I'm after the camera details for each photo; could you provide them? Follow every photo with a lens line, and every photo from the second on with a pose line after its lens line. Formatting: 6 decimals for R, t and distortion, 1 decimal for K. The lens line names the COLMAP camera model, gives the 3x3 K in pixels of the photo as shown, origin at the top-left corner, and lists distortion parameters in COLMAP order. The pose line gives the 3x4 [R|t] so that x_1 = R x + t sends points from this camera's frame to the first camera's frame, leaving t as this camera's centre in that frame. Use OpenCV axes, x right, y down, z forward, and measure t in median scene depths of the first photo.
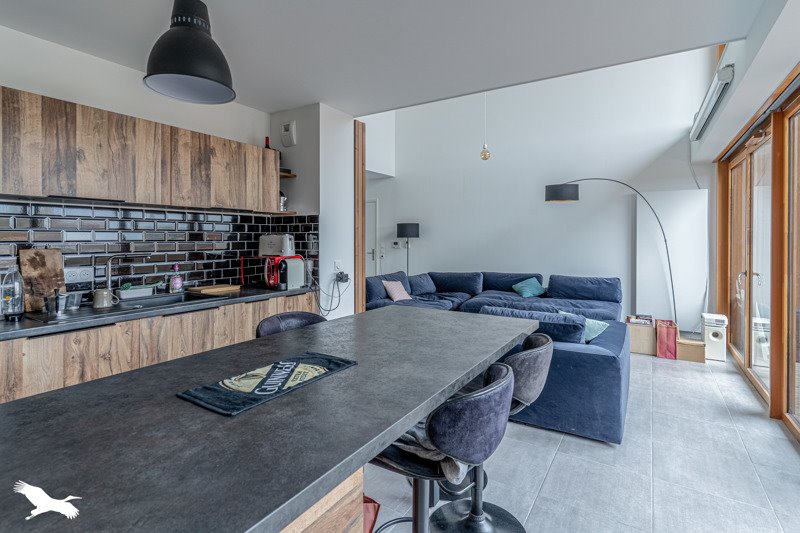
lens RADIAL K [[404.6, 0, 388.0], [0, 404.6, 242.1], [0, 0, 1]] dist [-0.001702, -0.000310]
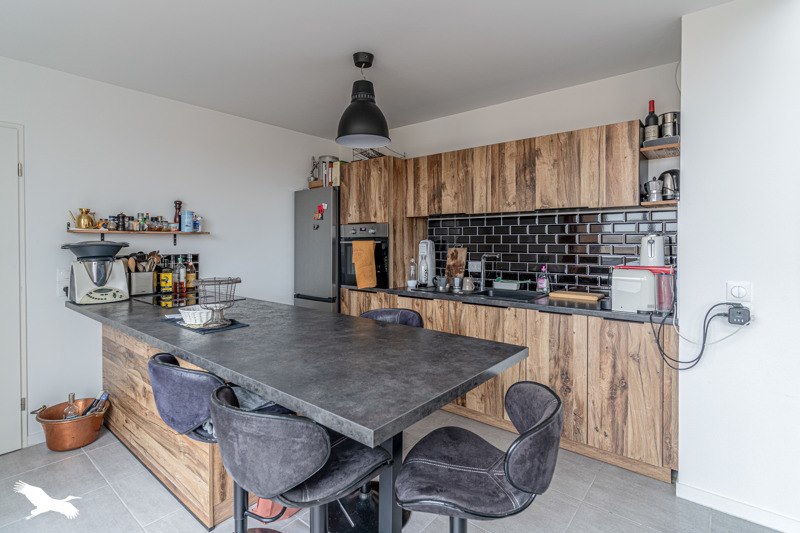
lens RADIAL K [[404.6, 0, 388.0], [0, 404.6, 242.1], [0, 0, 1]] dist [-0.001702, -0.000310]
pose [[-0.149586, -0.001549, -0.988748, 0.609635], [-0.010295, 0.999947, -0.000010, -0.002193], [0.988695, 0.010177, -0.149594, 0.804805]]
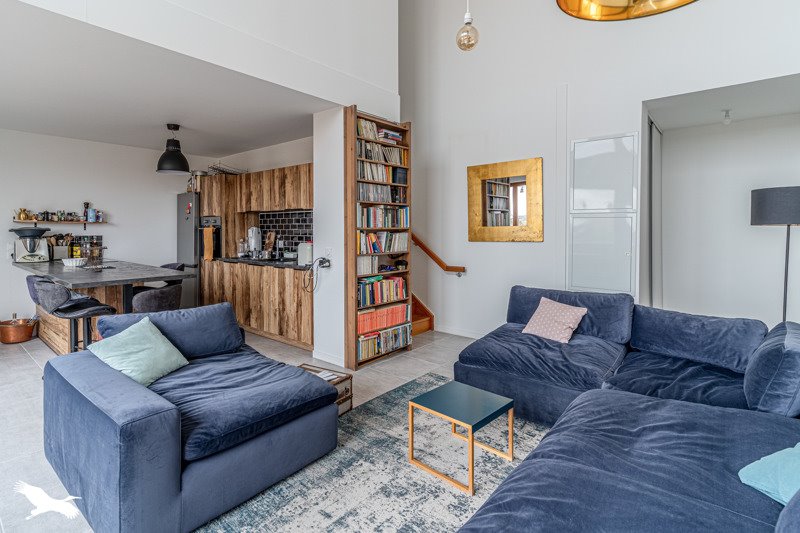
lens RADIAL K [[405.5, 0, 381.6], [0, 405.5, 230.2], [0, 0, 1]] dist [-0.001864, -0.000282]
pose [[-0.154073, -0.001523, -0.988058, 1.208680], [-0.012071, 0.999927, 0.000341, -0.003559], [0.987986, 0.011980, -0.154081, 1.694295]]
